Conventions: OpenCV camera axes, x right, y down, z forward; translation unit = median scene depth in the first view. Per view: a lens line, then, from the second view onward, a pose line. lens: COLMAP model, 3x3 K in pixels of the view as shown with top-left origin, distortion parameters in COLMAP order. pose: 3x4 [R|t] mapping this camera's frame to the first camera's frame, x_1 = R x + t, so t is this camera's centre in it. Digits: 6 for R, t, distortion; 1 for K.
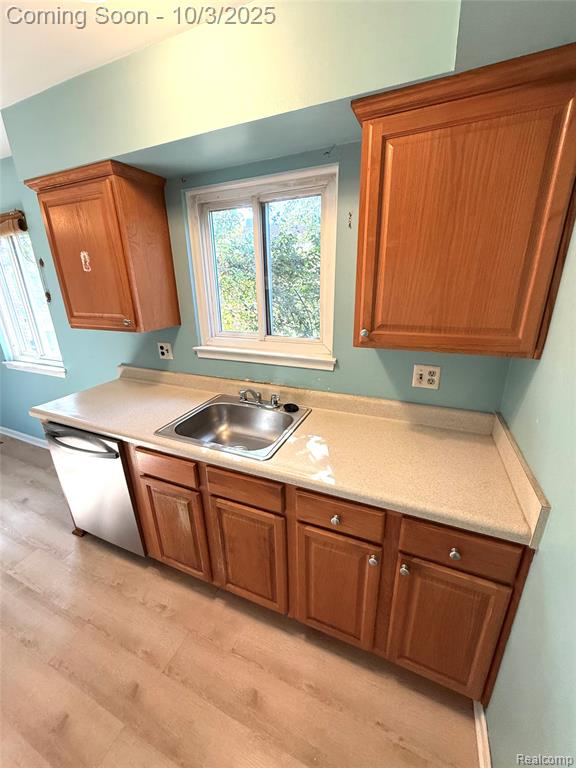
lens RADIAL K [[305.7, 0, 288.0], [0, 305.7, 384.0], [0, 0, 1]] dist [-0.002074, -0.000504]
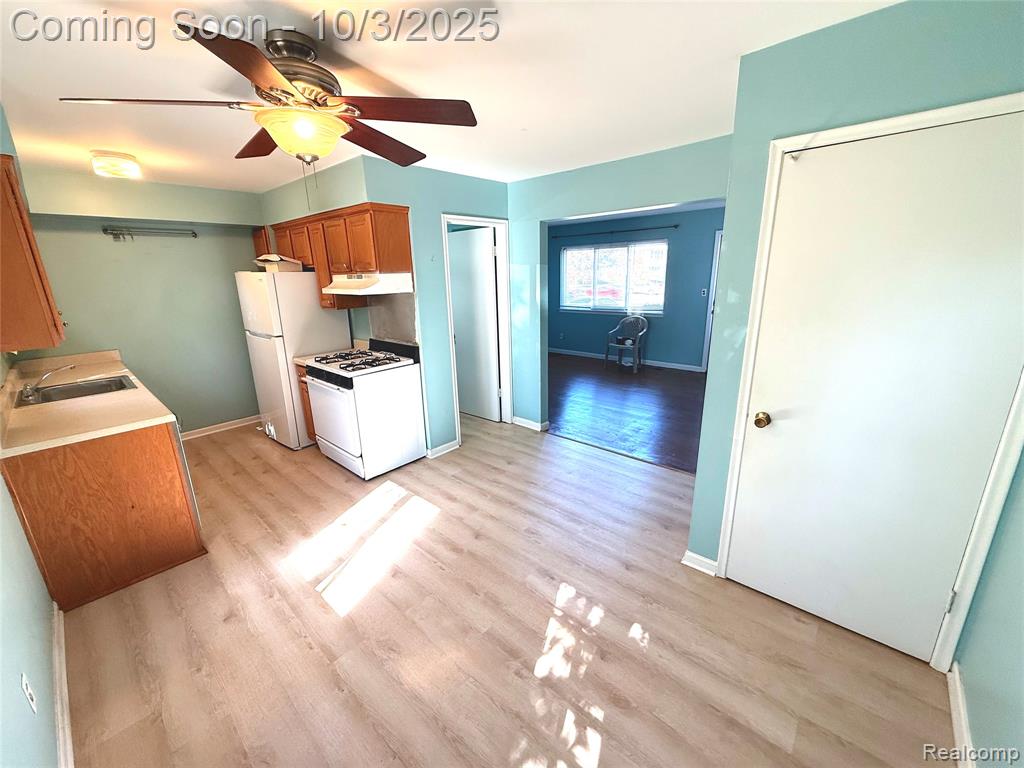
lens RADIAL K [[407.7, 0, 512.0], [0, 407.7, 384.0], [0, 0, 1]] dist [-0.002074, -0.000504]
pose [[-0.950450, -0.038909, 0.308431, -1.676985], [0.141752, 0.828753, 0.541364, -0.397192], [-0.276677, 0.558260, -0.782173, 1.235858]]
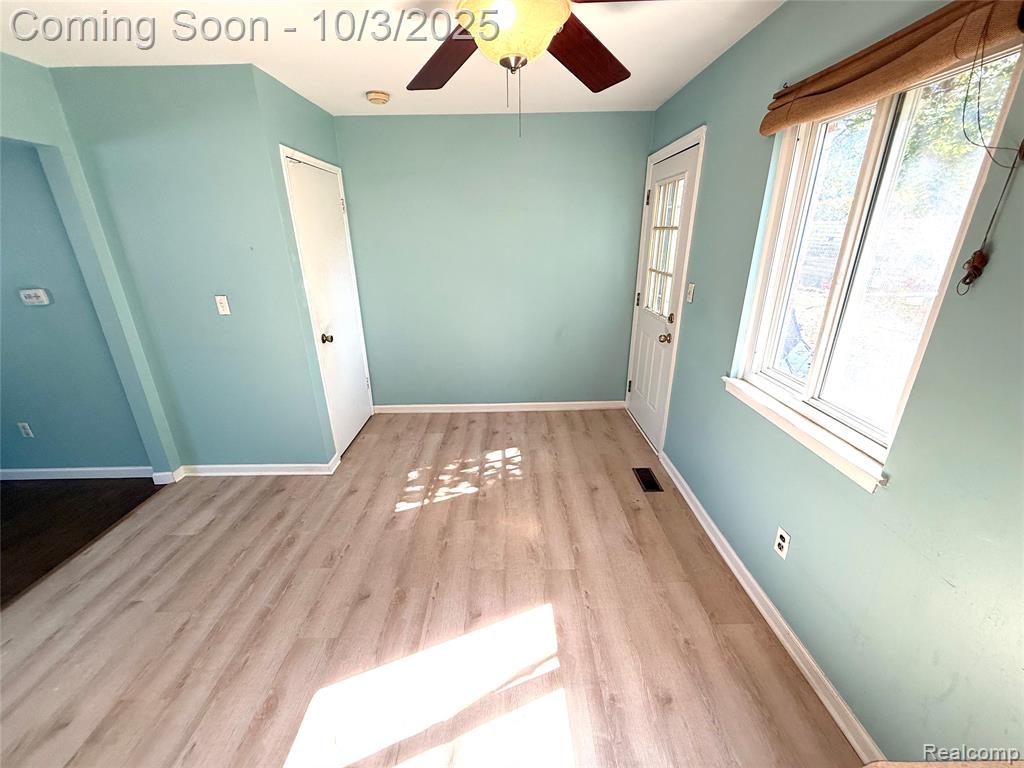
lens RADIAL K [[407.7, 0, 512.0], [0, 407.7, 384.0], [0, 0, 1]] dist [-0.002074, -0.000504]
pose [[0.415983, 0.325832, -0.848995, -0.598075], [-0.289383, 0.932503, 0.216092, -0.130532], [0.862100, 0.155794, 0.482195, 0.430289]]
